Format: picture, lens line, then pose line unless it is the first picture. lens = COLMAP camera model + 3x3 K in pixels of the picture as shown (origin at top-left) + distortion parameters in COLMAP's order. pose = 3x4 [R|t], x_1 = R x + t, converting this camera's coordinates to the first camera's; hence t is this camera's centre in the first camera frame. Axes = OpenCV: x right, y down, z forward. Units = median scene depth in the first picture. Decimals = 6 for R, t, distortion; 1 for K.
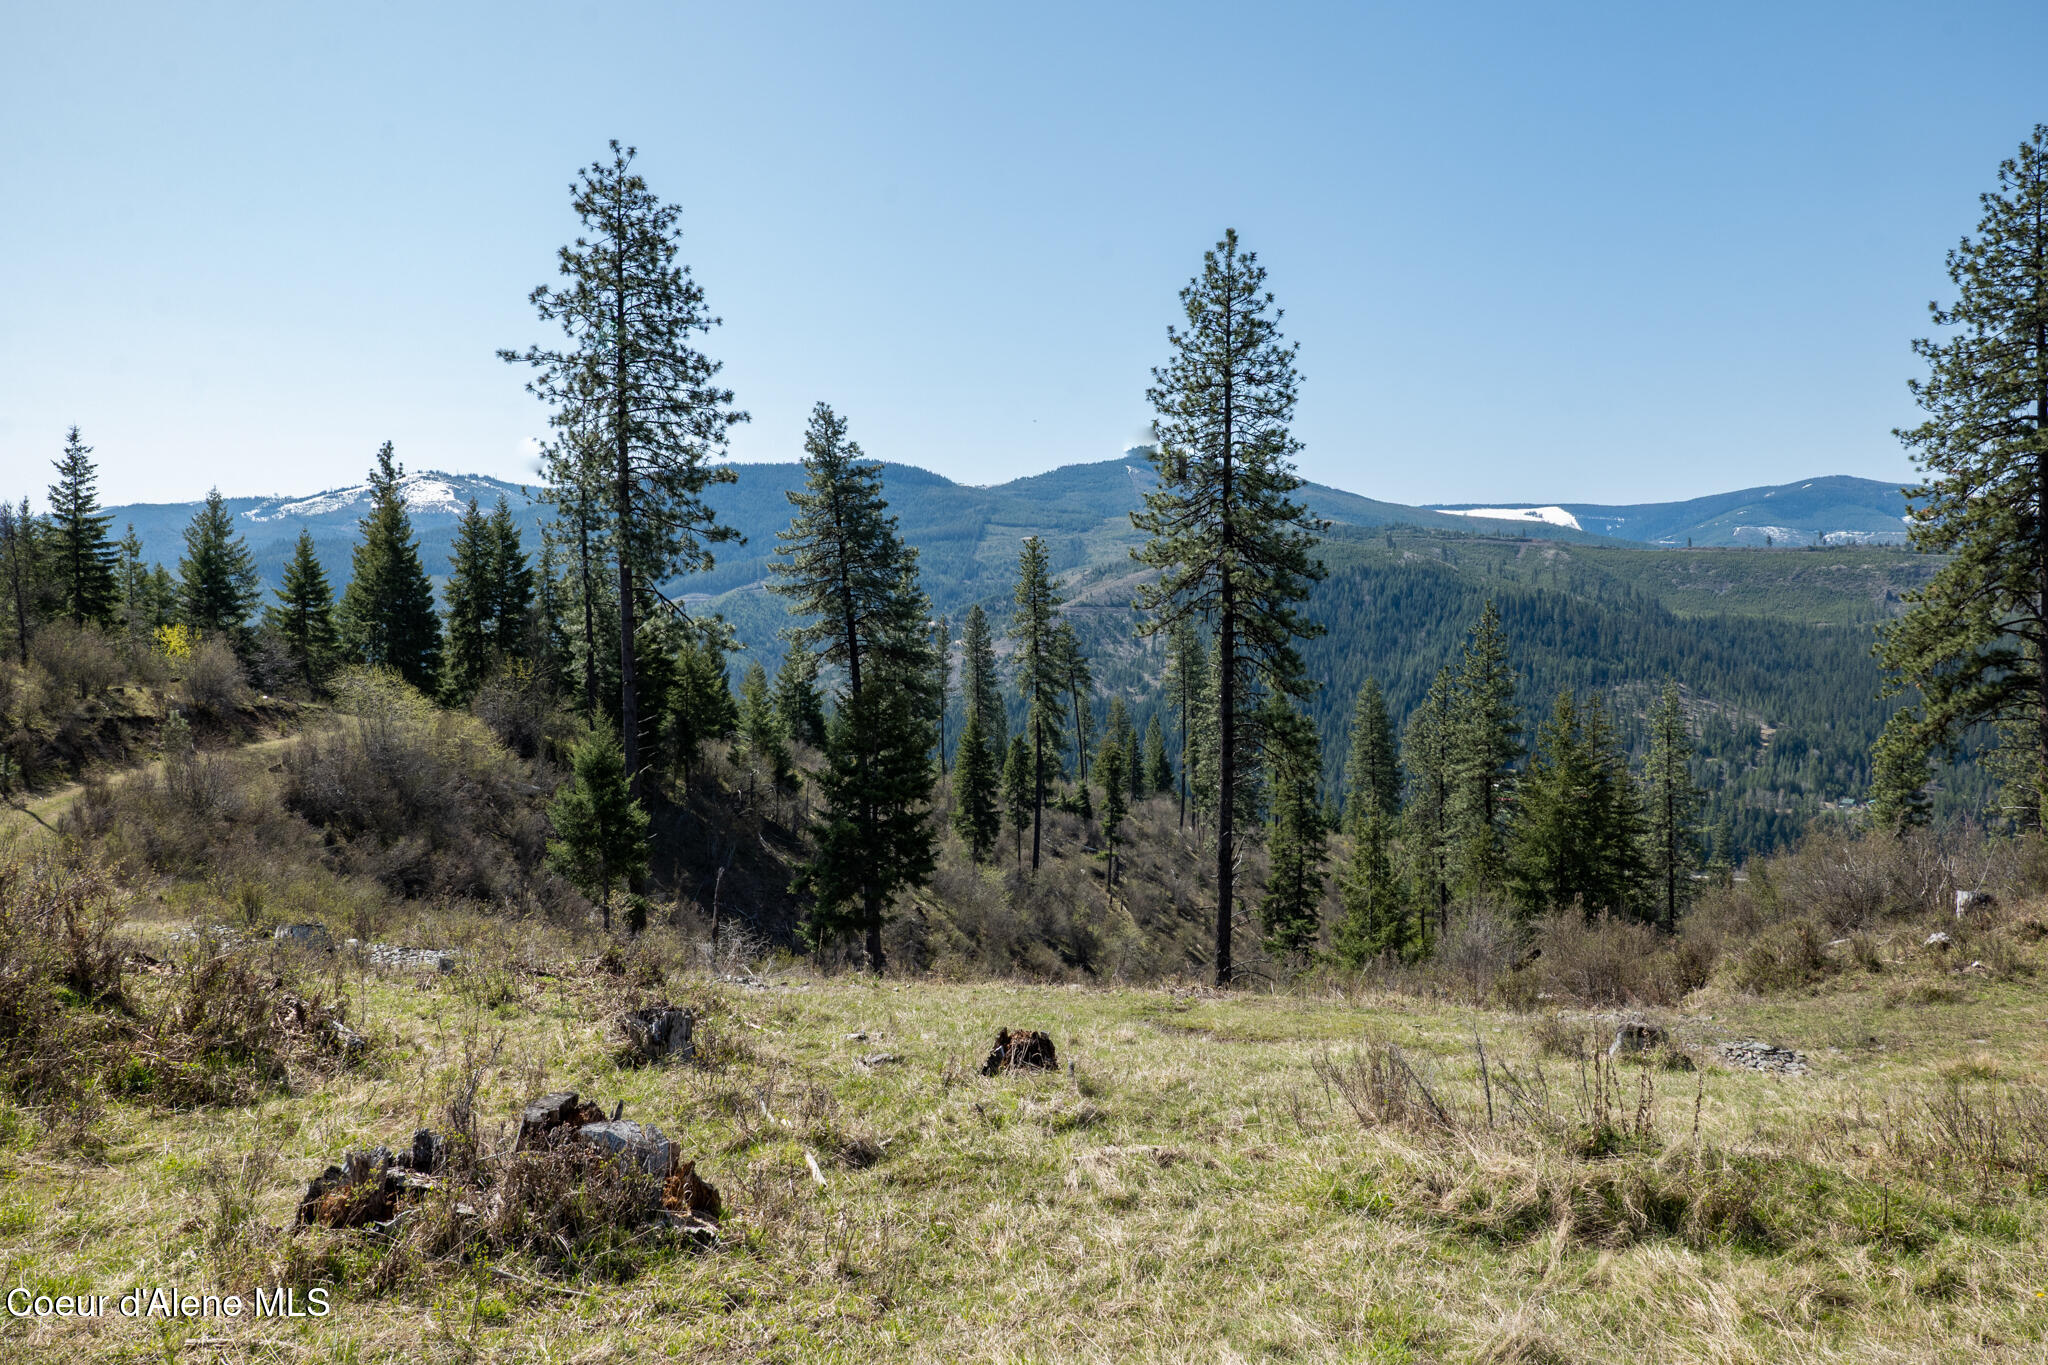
lens RADIAL K [[1460.4, 0, 1001.5], [0, 1460.4, 679.7], [0, 0, 1]] dist [-0.028850, 0.053088]
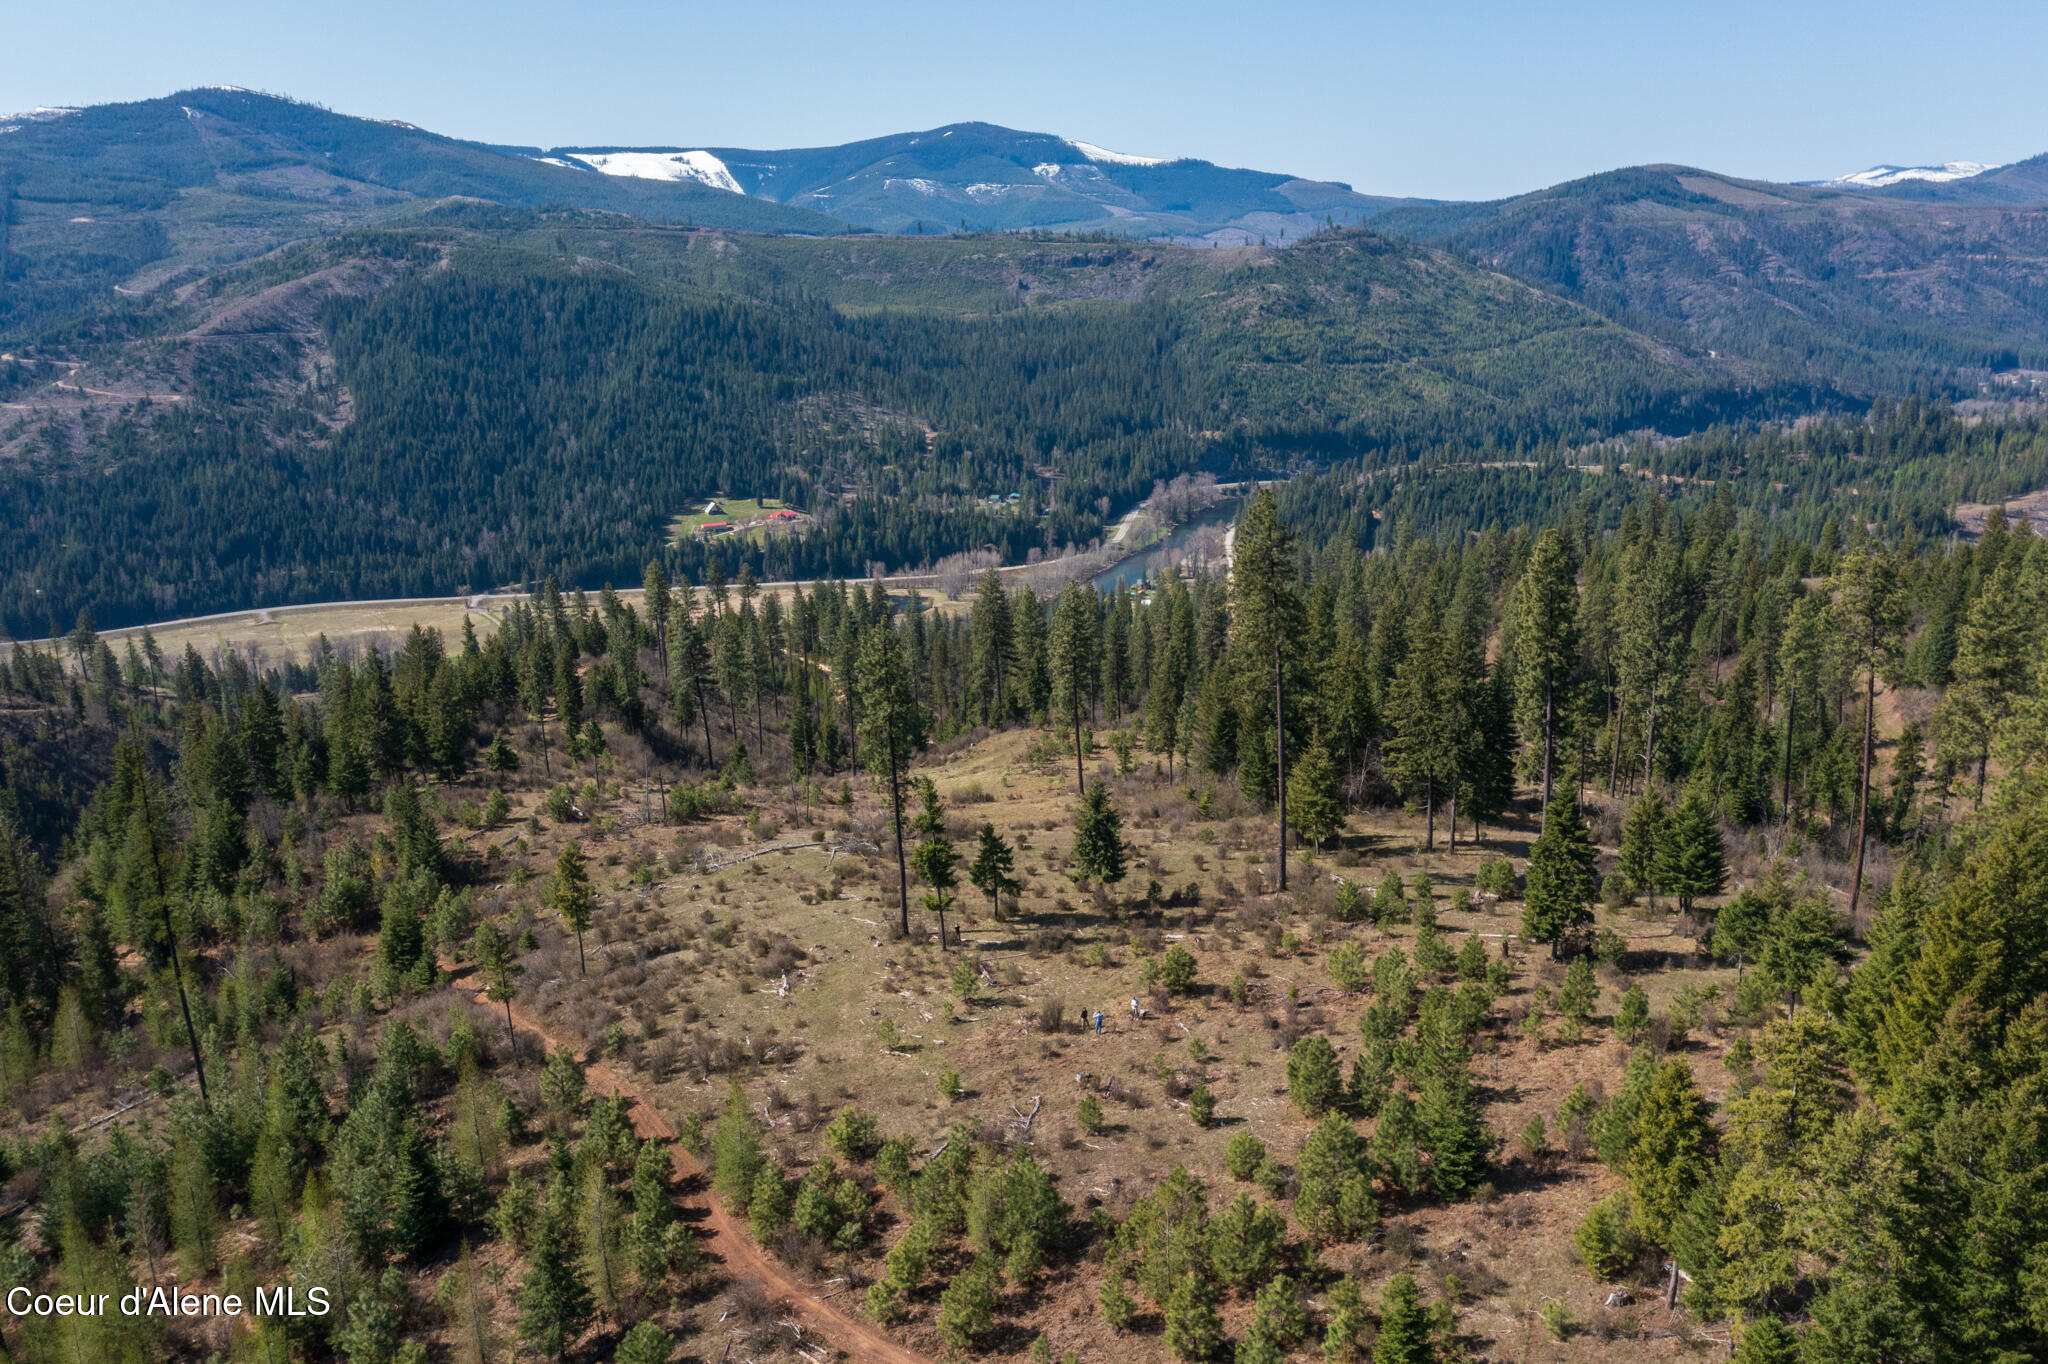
lens RADIAL K [[1647.2, 0, 1018.1], [0, 1647.2, 695.9], [0, 0, 1]] dist [-0.006149, 0.010252]
pose [[0.856387, -0.152217, 0.493387, -0.051894], [0.048162, 0.974941, 0.217188, -0.029931], [-0.514083, -0.162235, 0.842258, -0.097641]]
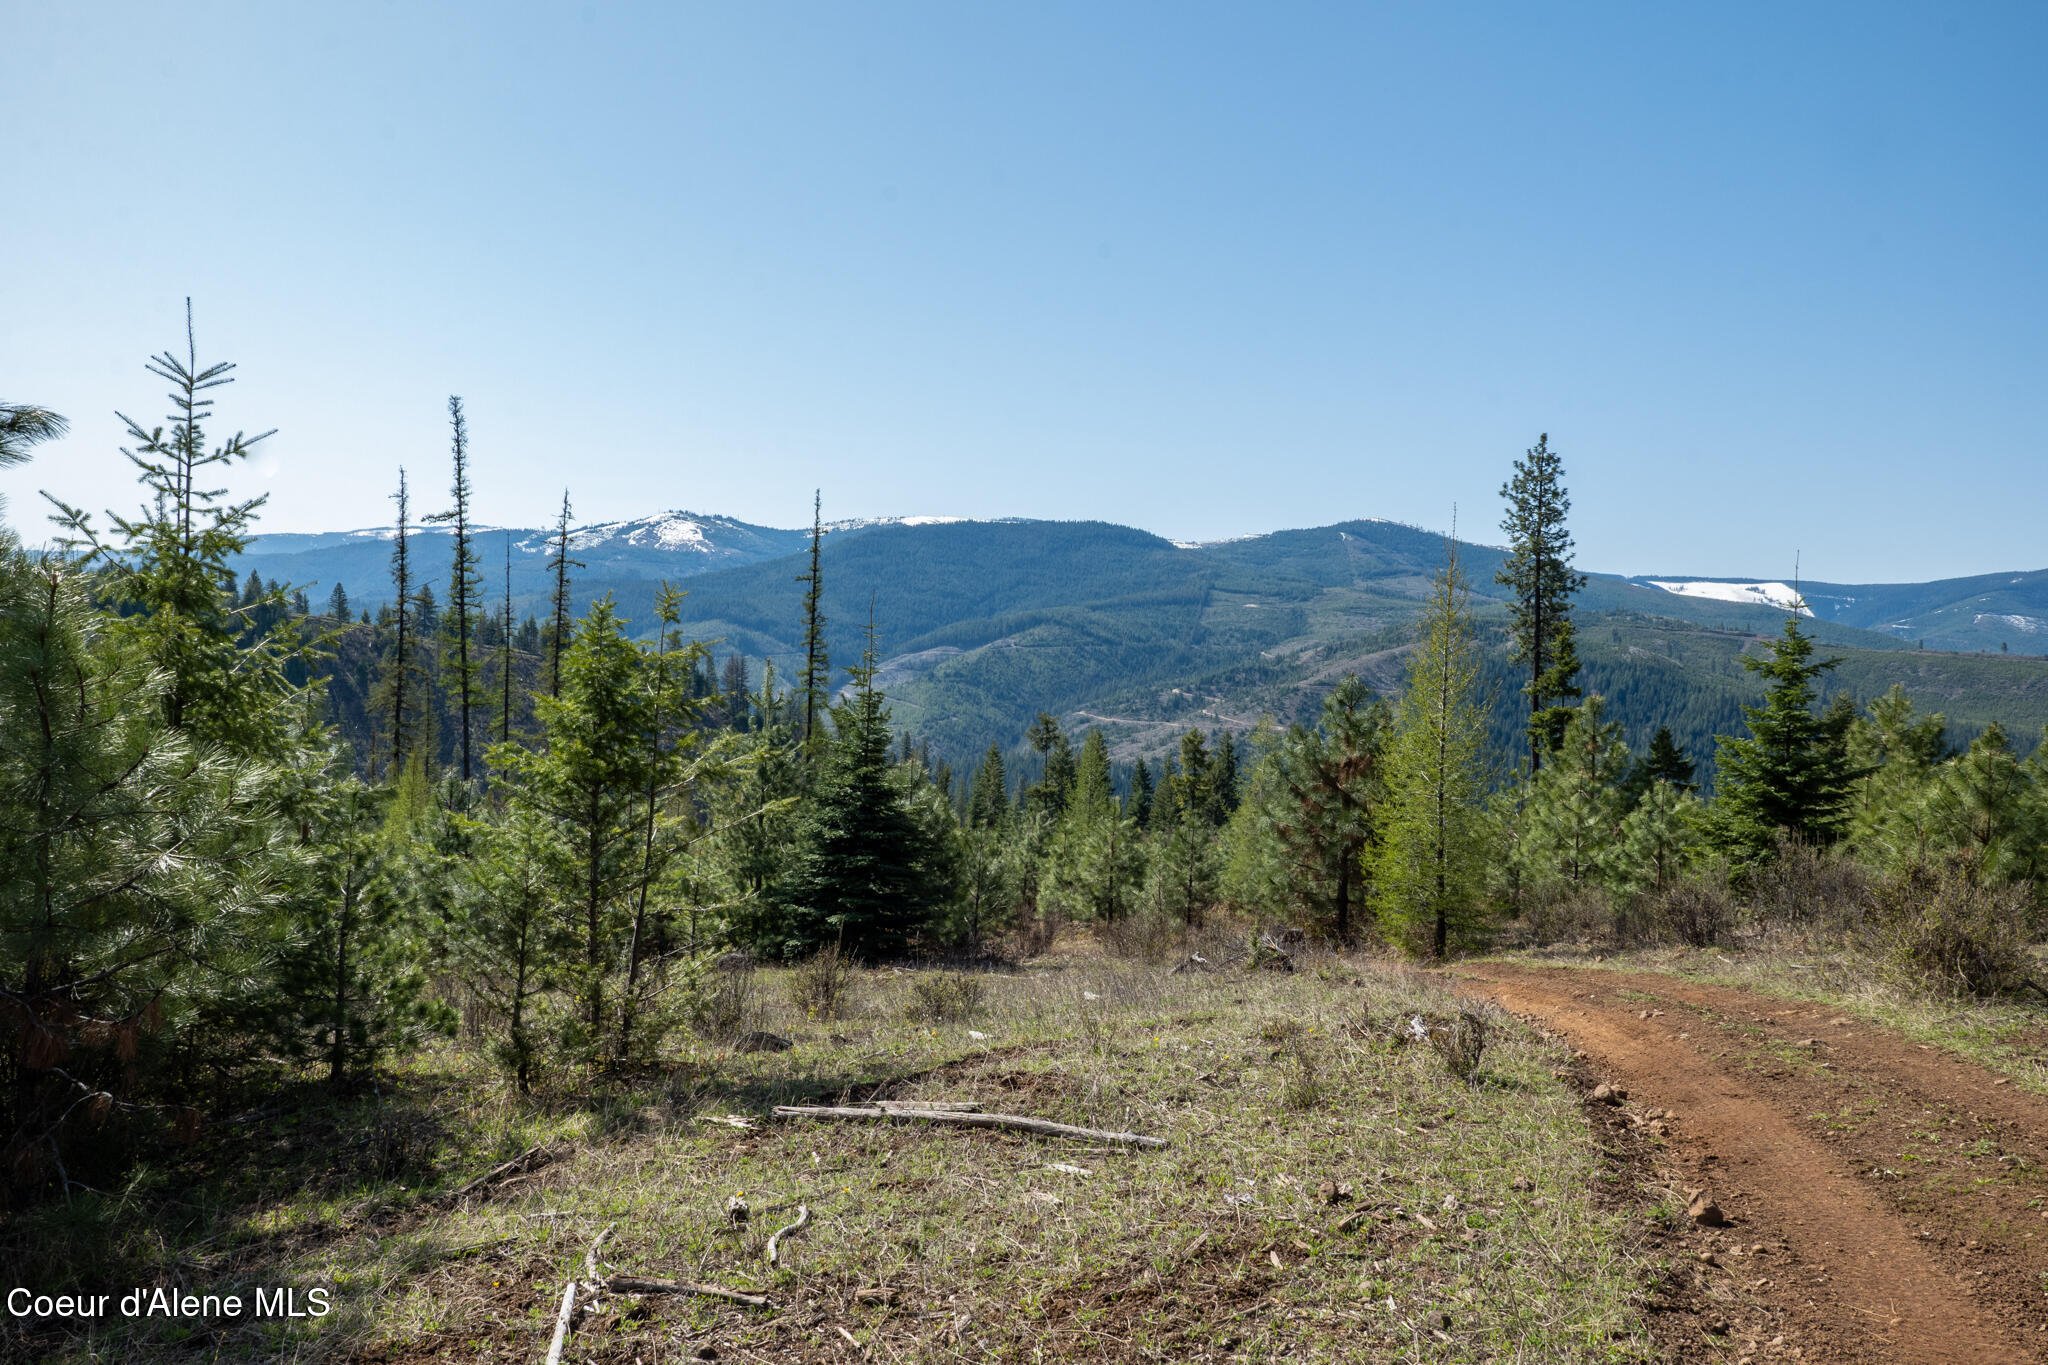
lens RADIAL K [[1436.5, 0, 1024.0], [0, 1436.5, 682.5], [0, 0, 1]] dist [-0.008969, 0.011070]
pose [[0.991729, 0.049605, -0.118380, -0.037423], [-0.053009, 0.998261, -0.025781, -0.012500], [0.116896, 0.031843, 0.992634, -0.089105]]
